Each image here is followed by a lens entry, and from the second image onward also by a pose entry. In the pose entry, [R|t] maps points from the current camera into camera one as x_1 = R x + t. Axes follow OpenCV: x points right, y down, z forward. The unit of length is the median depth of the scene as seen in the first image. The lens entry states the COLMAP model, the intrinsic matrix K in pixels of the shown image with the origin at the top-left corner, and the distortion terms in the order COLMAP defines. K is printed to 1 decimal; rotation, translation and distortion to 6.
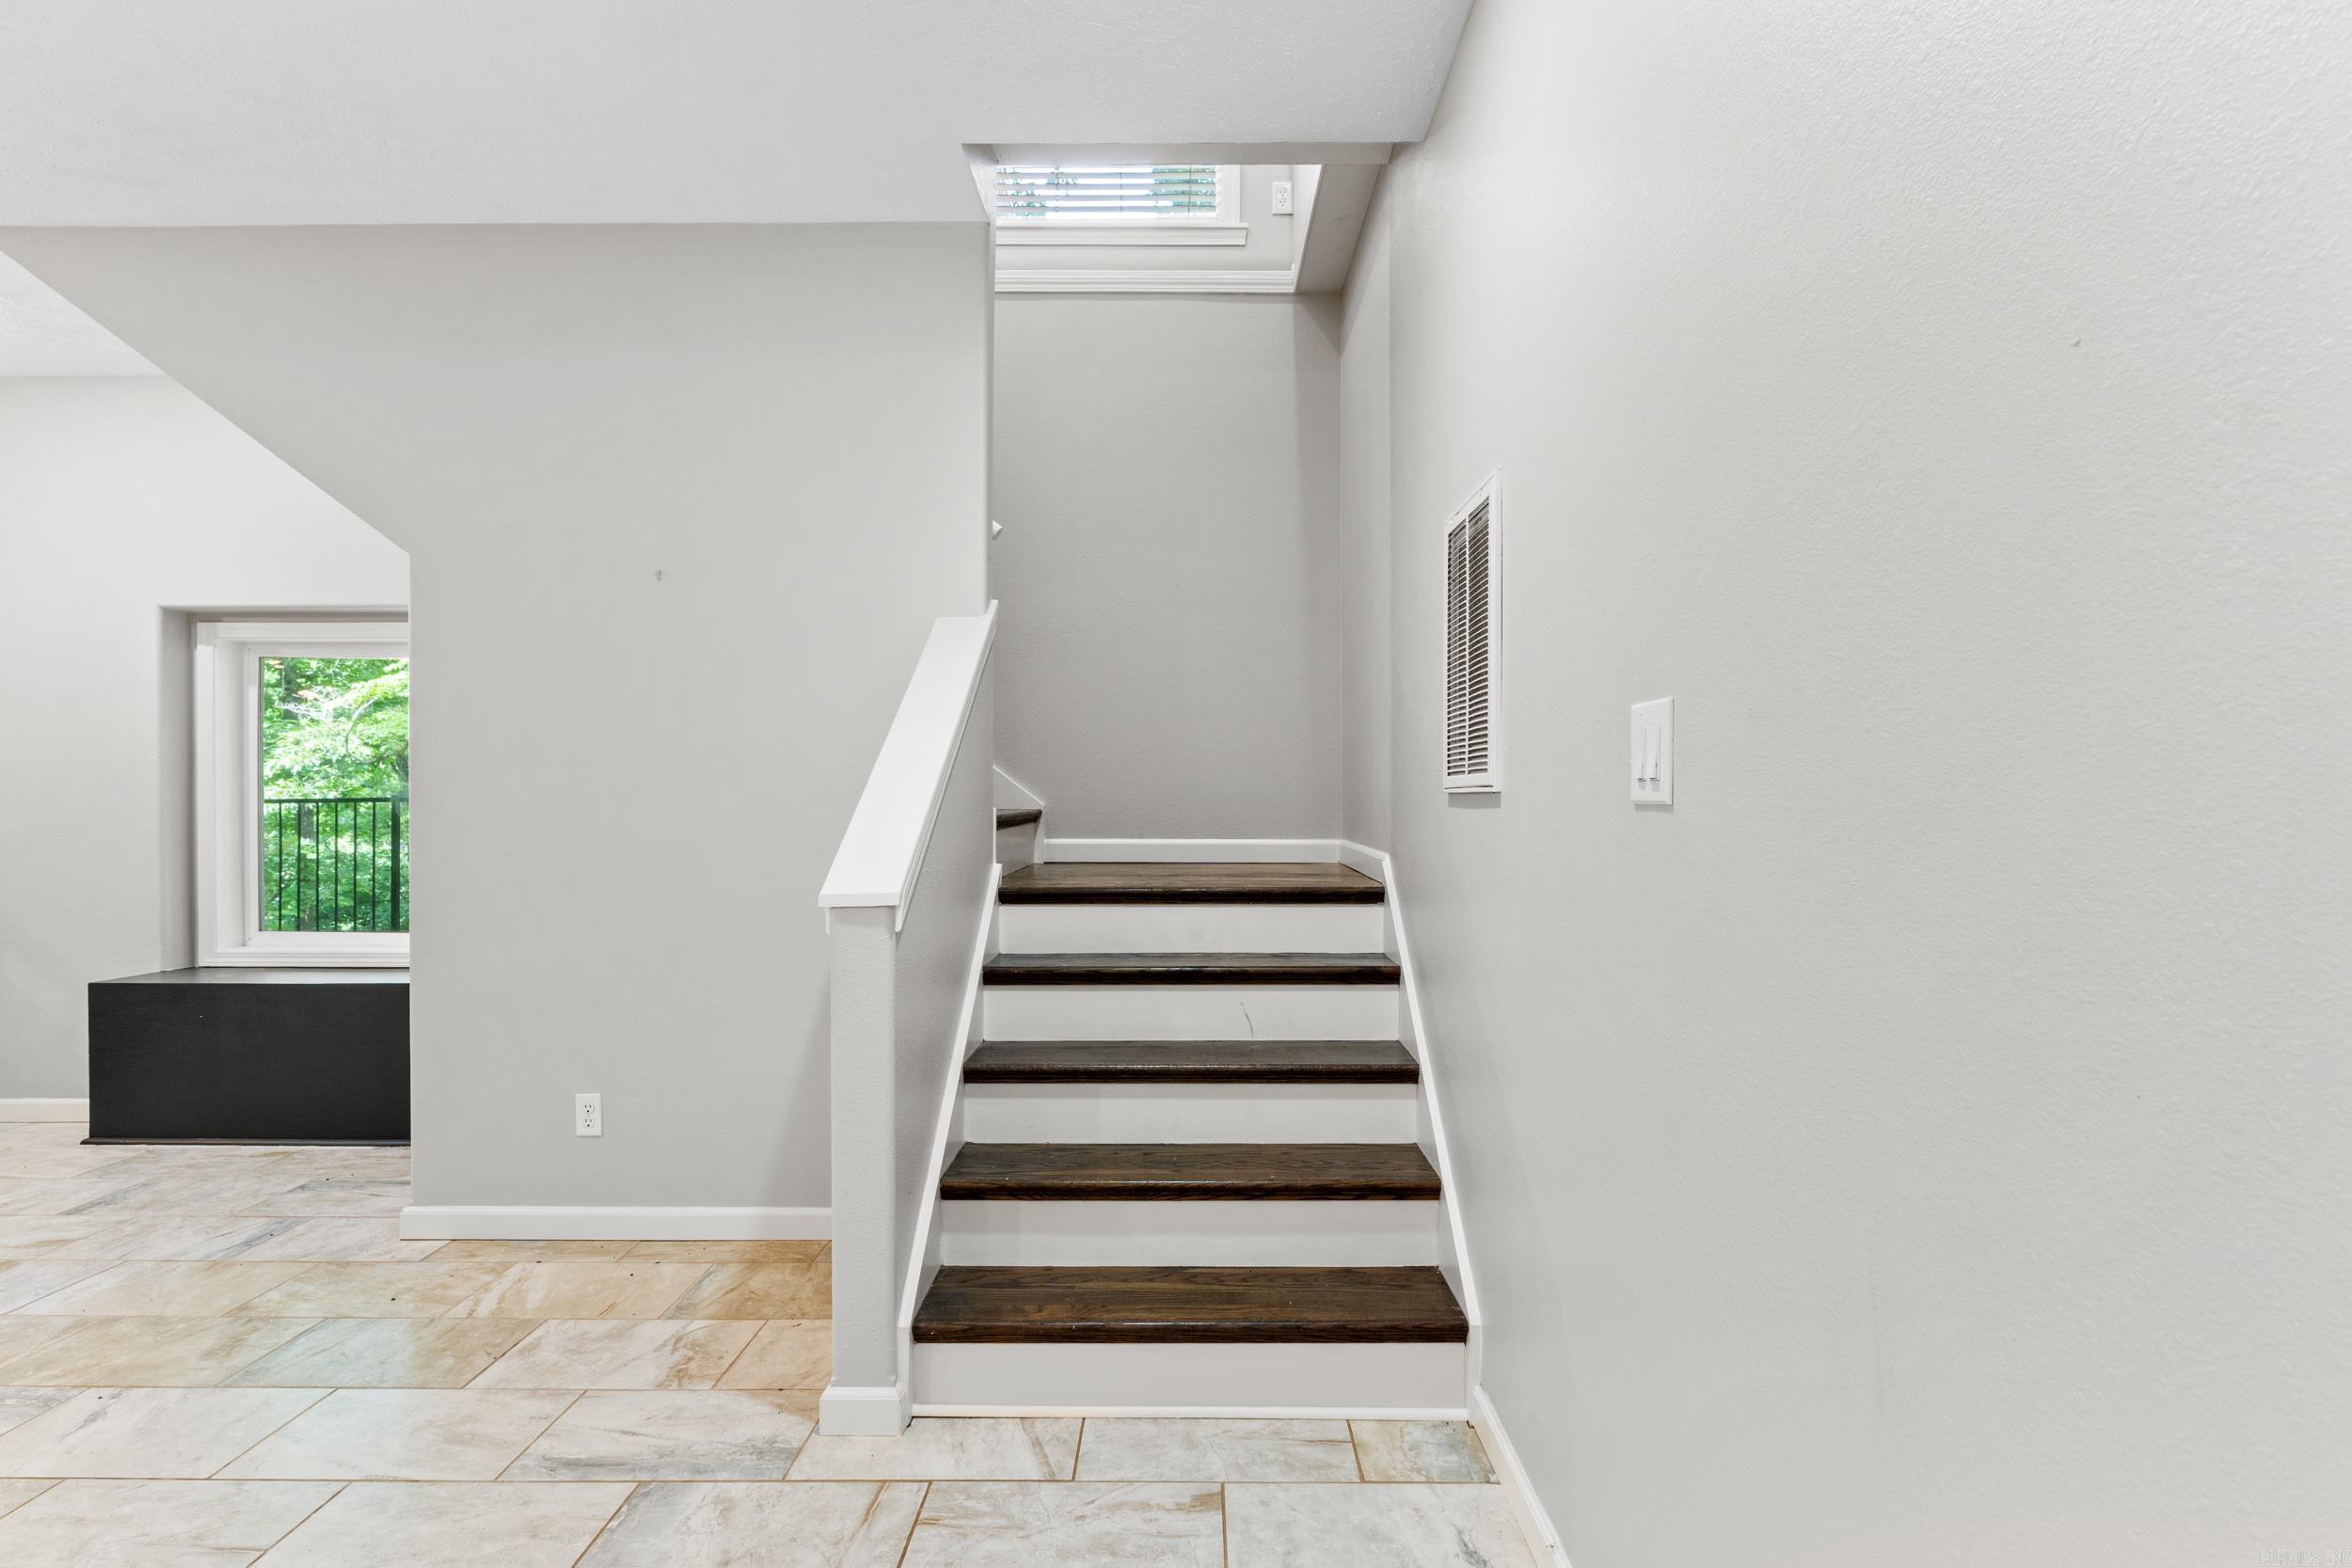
lens RADIAL K [[1241.4, 0, 1167.3], [0, 1241.4, 796.5], [0, 0, 1]] dist [-0.007049, -0.001216]
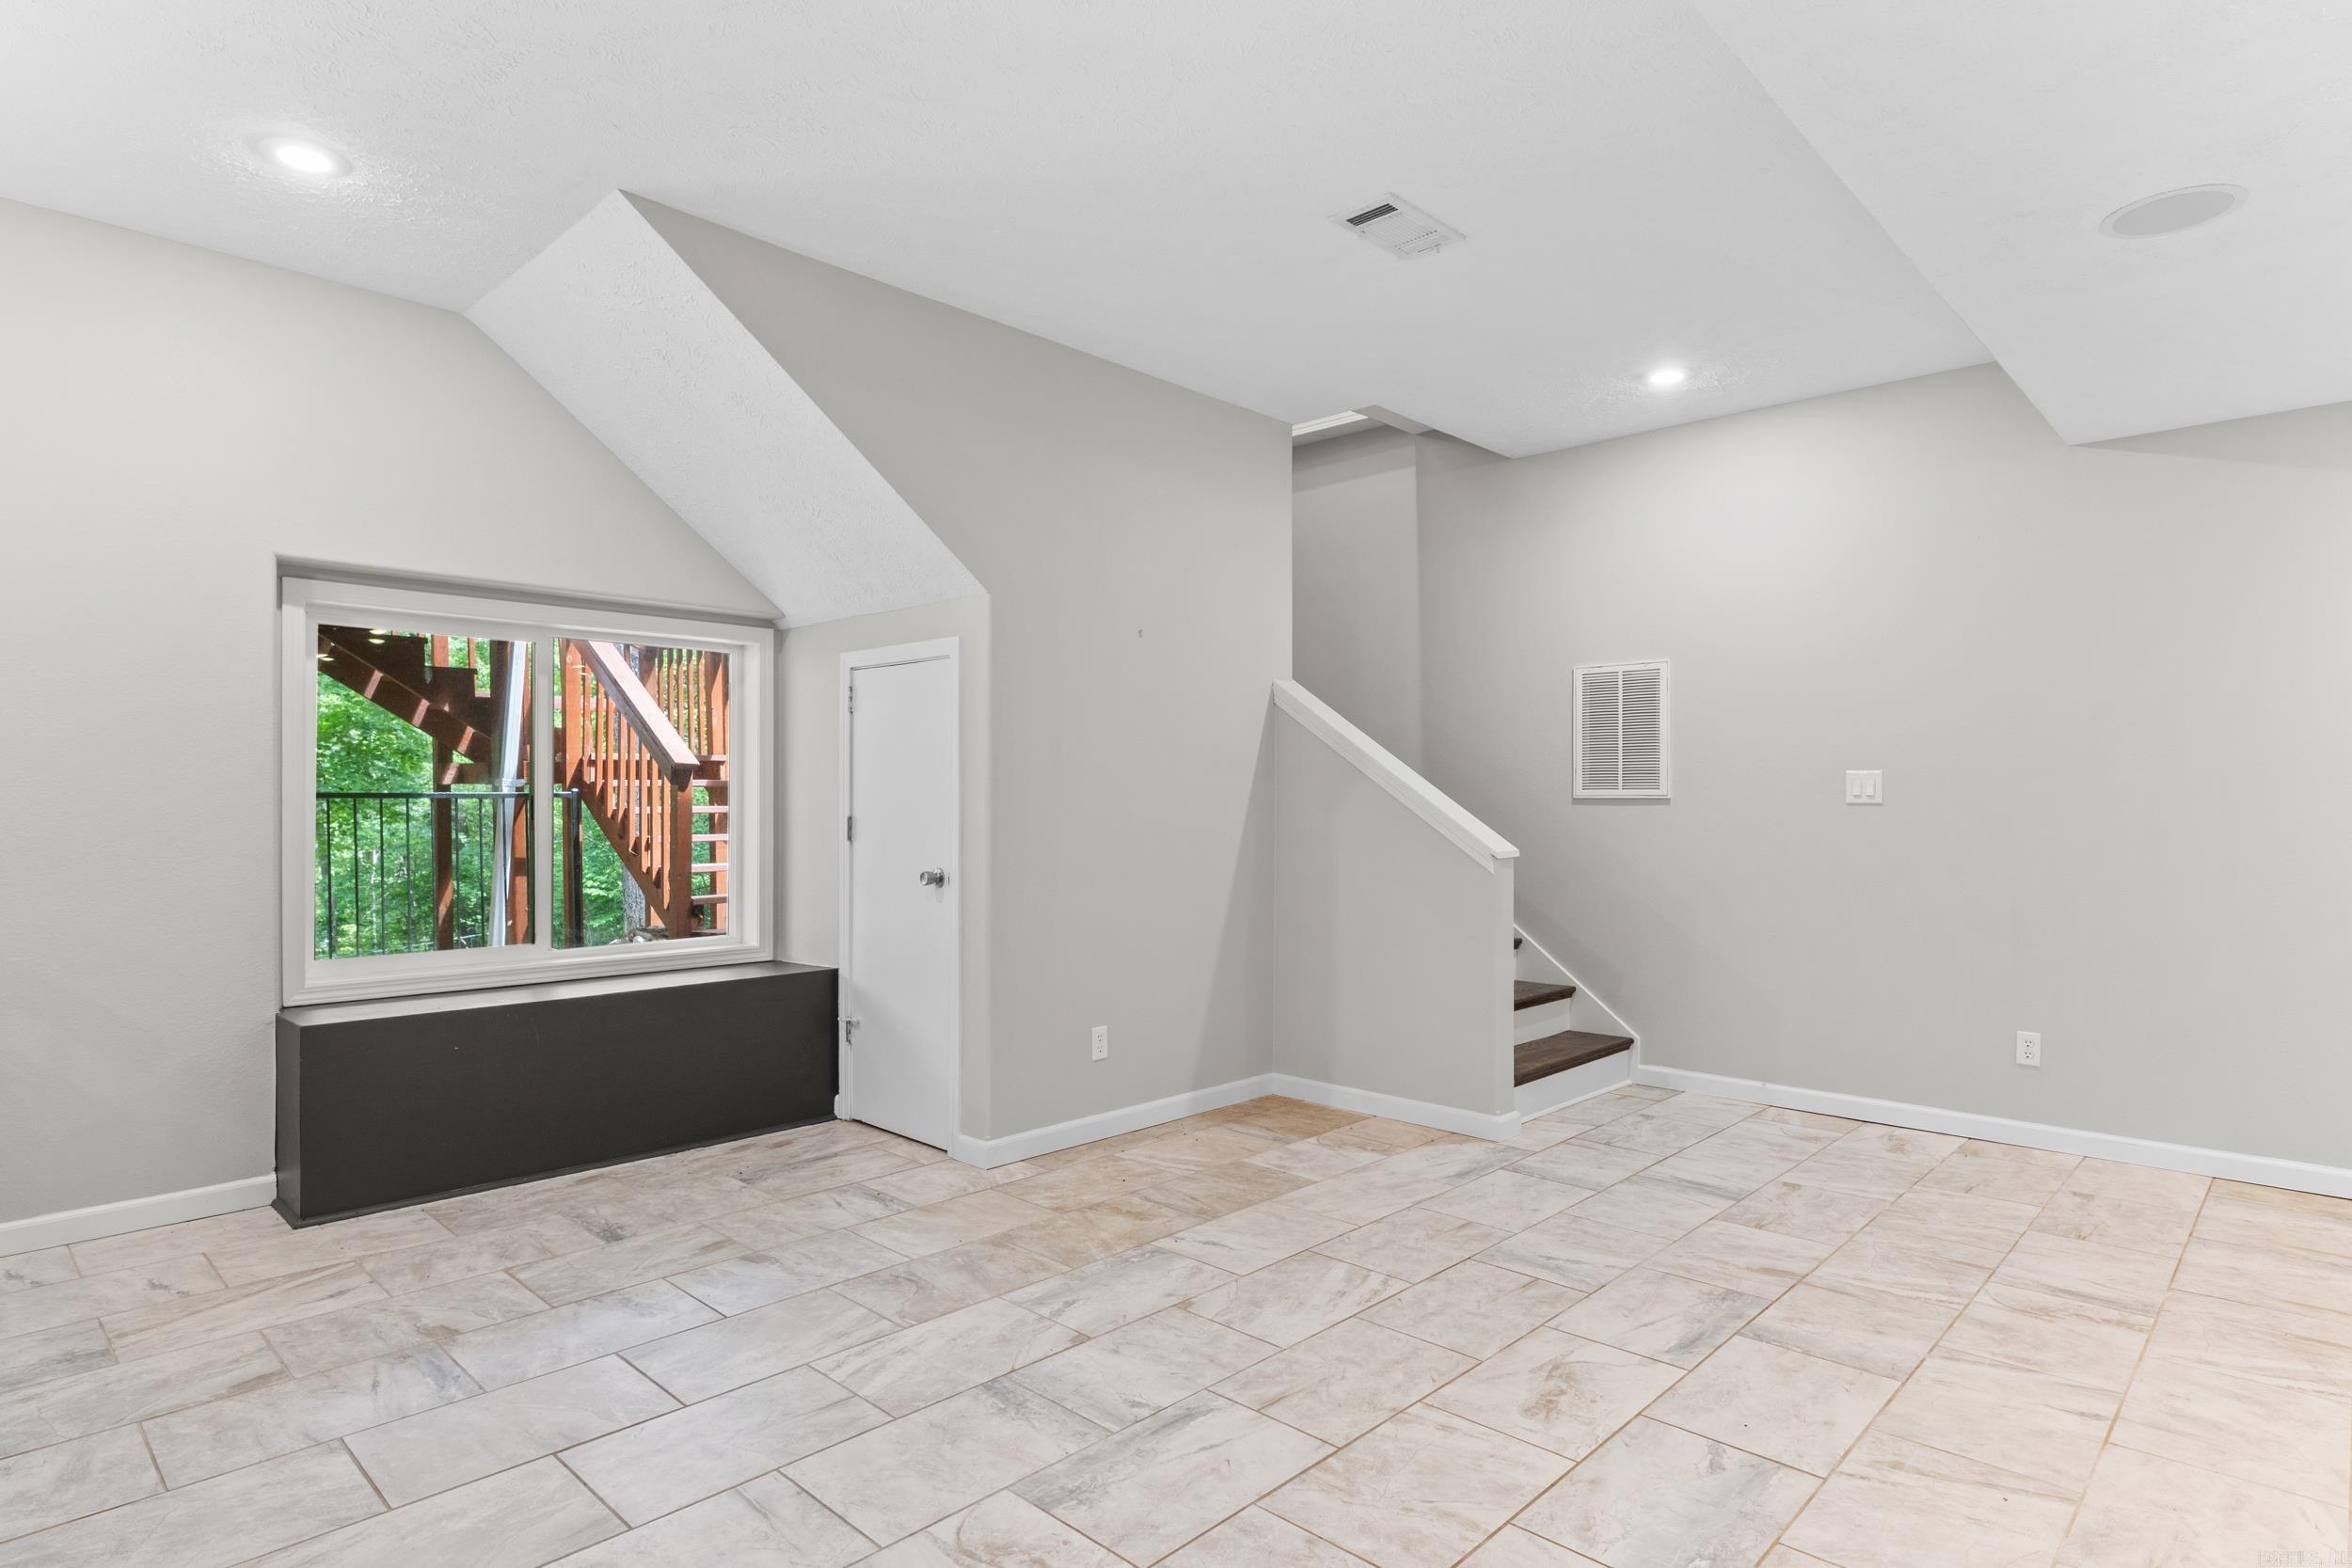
lens RADIAL K [[1241.4, 0, 1195.3], [0, 1241.4, 792.9], [0, 0, 1]] dist [-0.007049, -0.001216]
pose [[0.687311, 0.008102, 0.726318, -1.377938], [-0.004093, 0.999965, -0.007281, 0.004889], [-0.726352, 0.002031, 0.687320, 0.037131]]
